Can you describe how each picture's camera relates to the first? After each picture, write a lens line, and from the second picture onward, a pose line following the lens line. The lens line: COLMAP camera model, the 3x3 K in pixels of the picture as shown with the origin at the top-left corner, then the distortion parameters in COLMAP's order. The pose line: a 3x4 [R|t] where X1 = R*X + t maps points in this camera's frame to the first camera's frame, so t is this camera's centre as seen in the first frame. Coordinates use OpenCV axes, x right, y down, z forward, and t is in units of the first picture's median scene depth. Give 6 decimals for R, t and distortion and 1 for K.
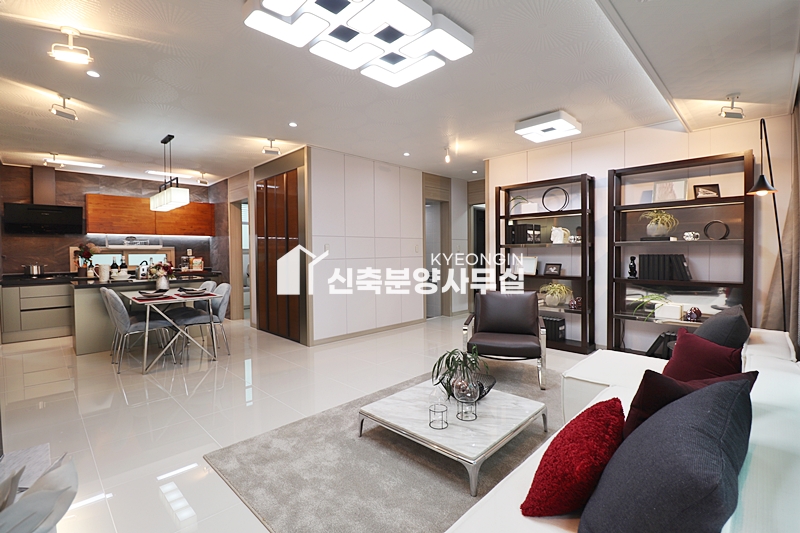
lens RADIAL K [[368.1, 0, 406.4], [0, 368.1, 262.0], [0, 0, 1]] dist [-0.015834, -0.002749]
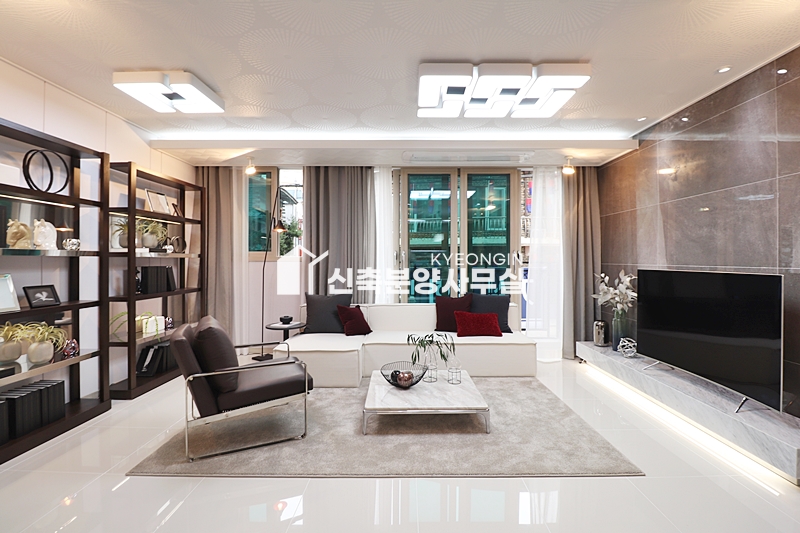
lens RADIAL K [[368.1, 0, 401.3], [0, 368.1, 262.1], [0, 0, 1]] dist [-0.015834, -0.002749]
pose [[-0.705226, 0.007603, 0.708942, -0.442858], [0.023690, 0.999637, 0.012845, -0.030494], [-0.708586, 0.025853, -0.705150, 1.195490]]
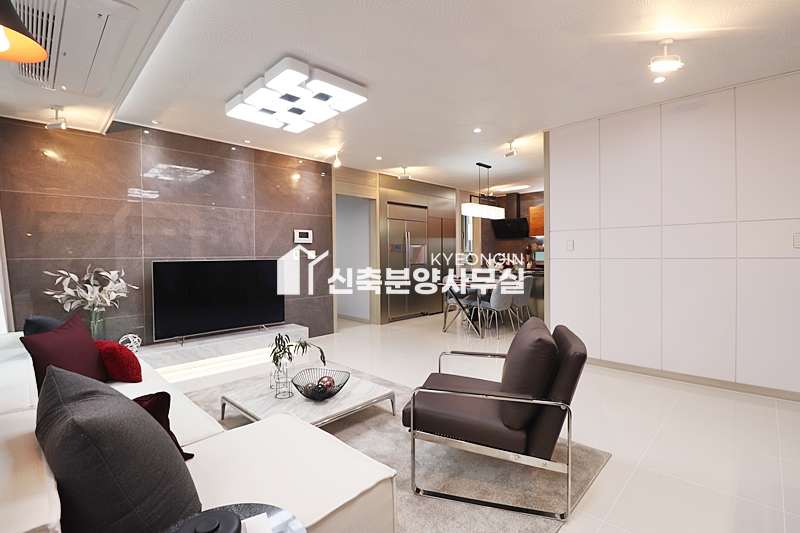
lens RADIAL K [[368.1, 0, 404.1], [0, 368.1, 261.4], [0, 0, 1]] dist [-0.015834, -0.002749]
pose [[0.011986, 0.025320, -0.999608, 0.761981], [-0.014266, 0.999582, 0.025149, -0.020056], [0.999826, 0.013959, 0.012343, 0.788170]]
